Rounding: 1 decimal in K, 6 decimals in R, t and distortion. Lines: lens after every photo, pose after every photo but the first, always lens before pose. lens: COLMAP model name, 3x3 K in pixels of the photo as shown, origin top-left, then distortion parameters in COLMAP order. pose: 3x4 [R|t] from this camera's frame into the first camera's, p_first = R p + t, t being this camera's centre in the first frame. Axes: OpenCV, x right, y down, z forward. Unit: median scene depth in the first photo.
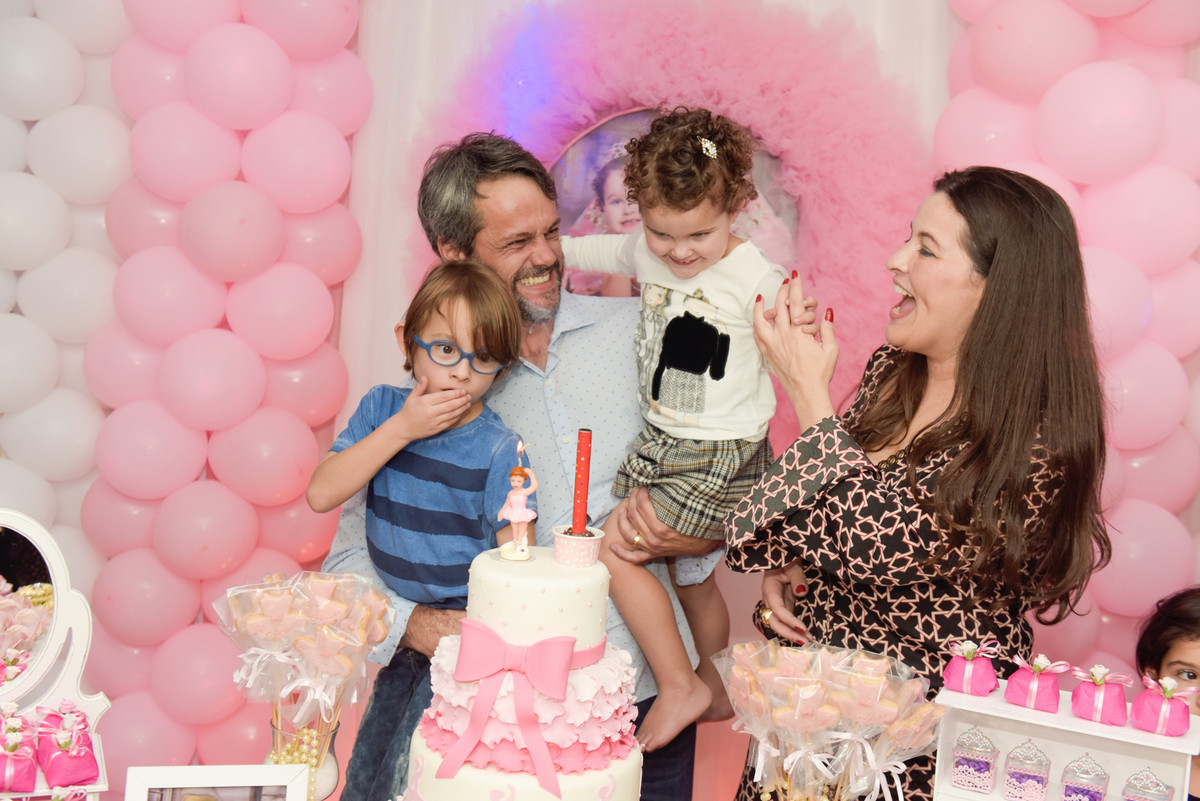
lens RADIAL K [[1347.9, 0, 600.0], [0, 1347.9, 400.5], [0, 0, 1]] dist [0.052564, 0.014936]
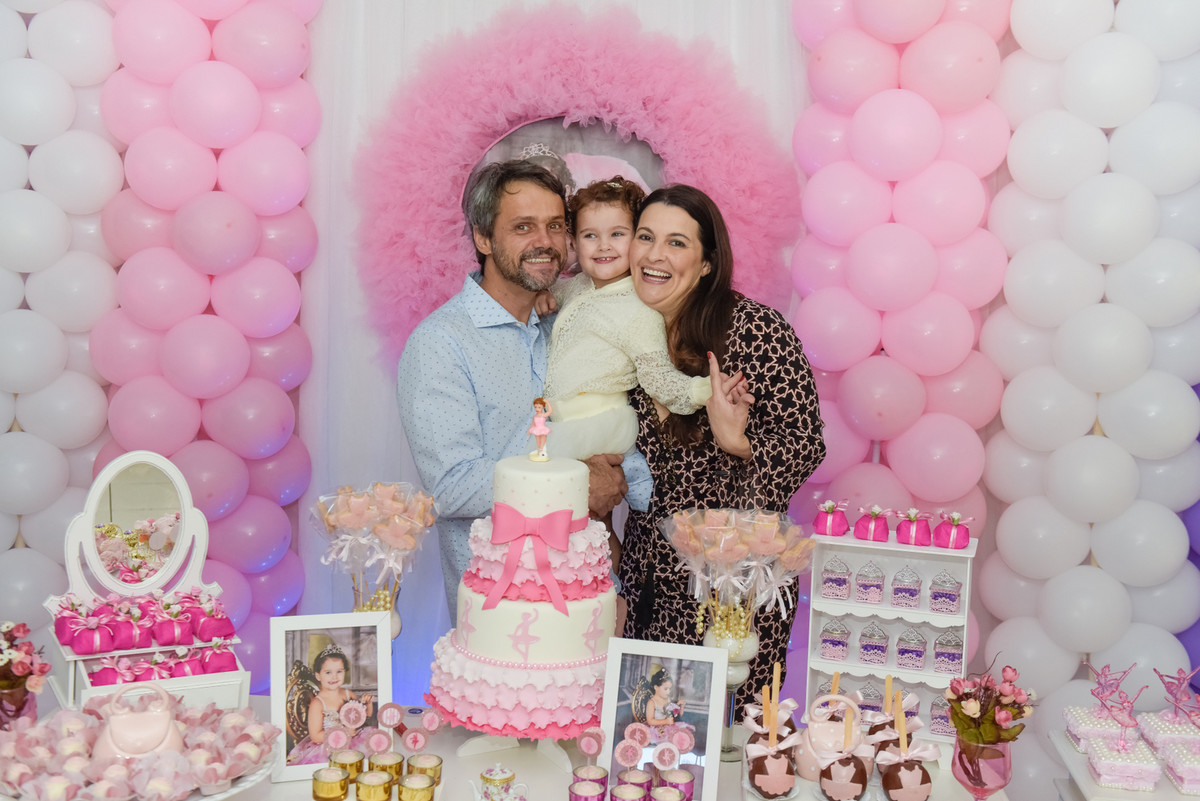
lens RADIAL K [[1347.9, 0, 600.0], [0, 1347.9, 400.5], [0, 0, 1]] dist [0.052564, 0.014936]
pose [[0.992609, -0.052102, 0.109603, -0.136838], [0.049394, 0.998407, 0.027281, 0.015387], [-0.110850, -0.021666, 0.993601, -0.451280]]
